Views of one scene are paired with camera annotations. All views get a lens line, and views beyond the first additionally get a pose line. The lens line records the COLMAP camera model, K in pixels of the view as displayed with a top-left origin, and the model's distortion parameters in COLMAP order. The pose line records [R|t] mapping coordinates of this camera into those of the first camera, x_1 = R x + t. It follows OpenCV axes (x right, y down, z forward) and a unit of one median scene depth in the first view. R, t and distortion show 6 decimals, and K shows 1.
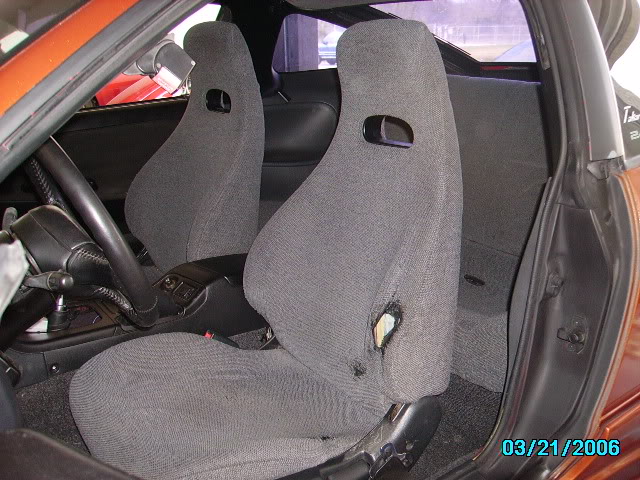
lens RADIAL K [[638.7, 0, 320.0], [0, 638.7, 240.0], [0, 0, 1]] dist [-0.152467, 0.110641]
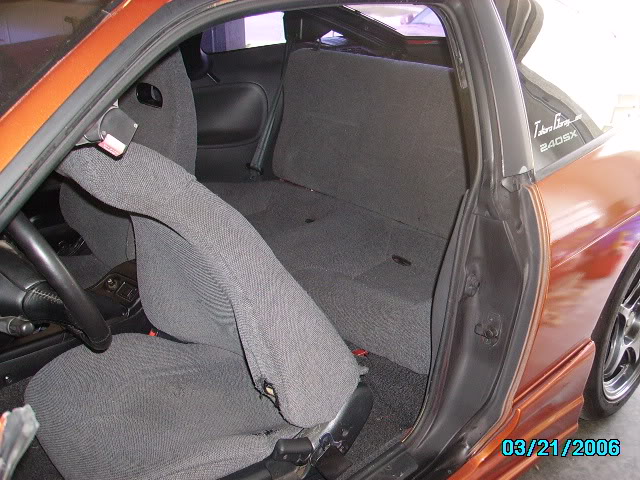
lens RADIAL K [[638.7, 0, 320.0], [0, 638.7, 240.0], [0, 0, 1]] dist [-0.152467, 0.110641]
pose [[0.993636, -0.035679, 0.106841, -0.008455], [0.025900, 0.995464, 0.091550, -0.119353], [-0.109623, -0.088200, 0.990052, -0.070065]]
